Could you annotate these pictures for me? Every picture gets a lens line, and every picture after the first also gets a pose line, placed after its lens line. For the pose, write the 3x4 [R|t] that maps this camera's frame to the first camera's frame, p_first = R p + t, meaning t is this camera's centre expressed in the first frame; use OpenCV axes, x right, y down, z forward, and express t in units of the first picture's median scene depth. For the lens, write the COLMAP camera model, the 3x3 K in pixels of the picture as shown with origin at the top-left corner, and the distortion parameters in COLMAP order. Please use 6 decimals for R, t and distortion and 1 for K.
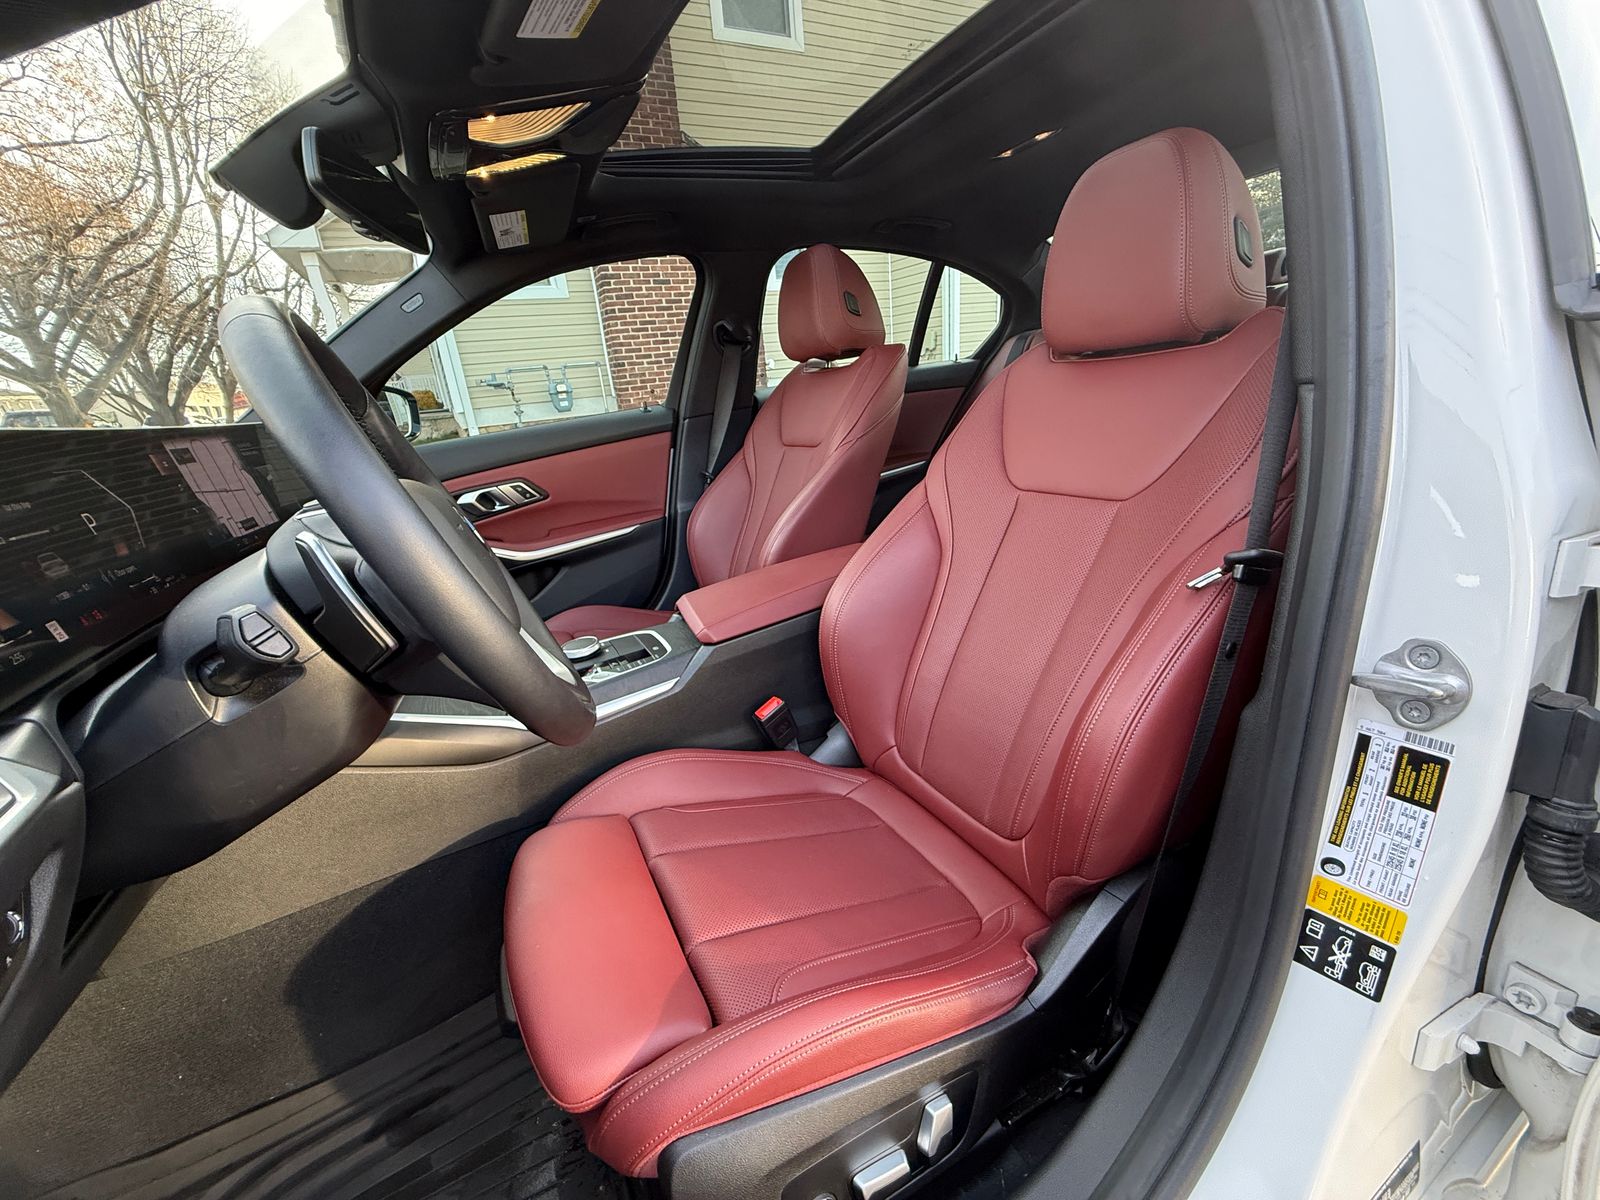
lens RADIAL K [[634.7, 0, 795.8], [0, 634.7, 581.4], [0, 0, 1]] dist [-0.002031, 0.001095]
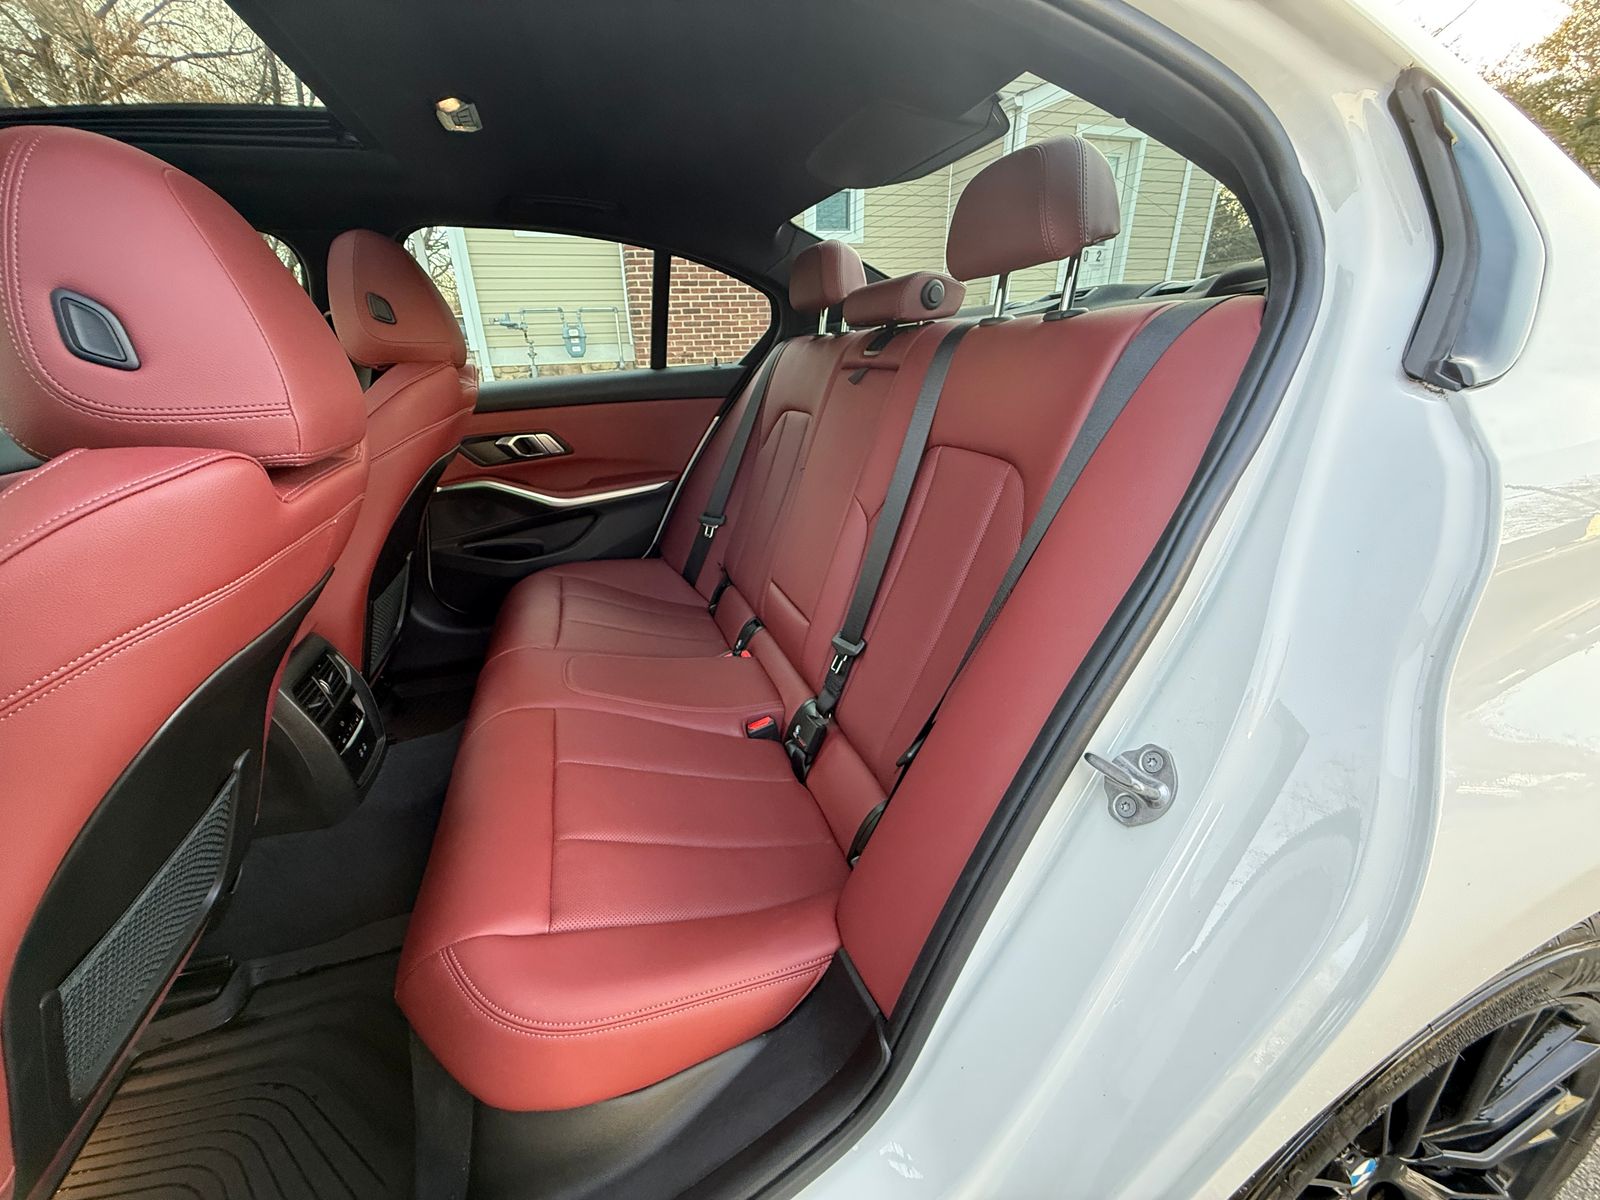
lens RADIAL K [[634.7, 0, 791.9], [0, 634.7, 590.0], [0, 0, 1]] dist [-0.002031, 0.001095]
pose [[0.983183, 0.129990, -0.128276, 0.136469], [-0.118756, 0.988683, 0.091672, -0.038089], [0.138740, -0.074897, 0.987493, 0.041226]]
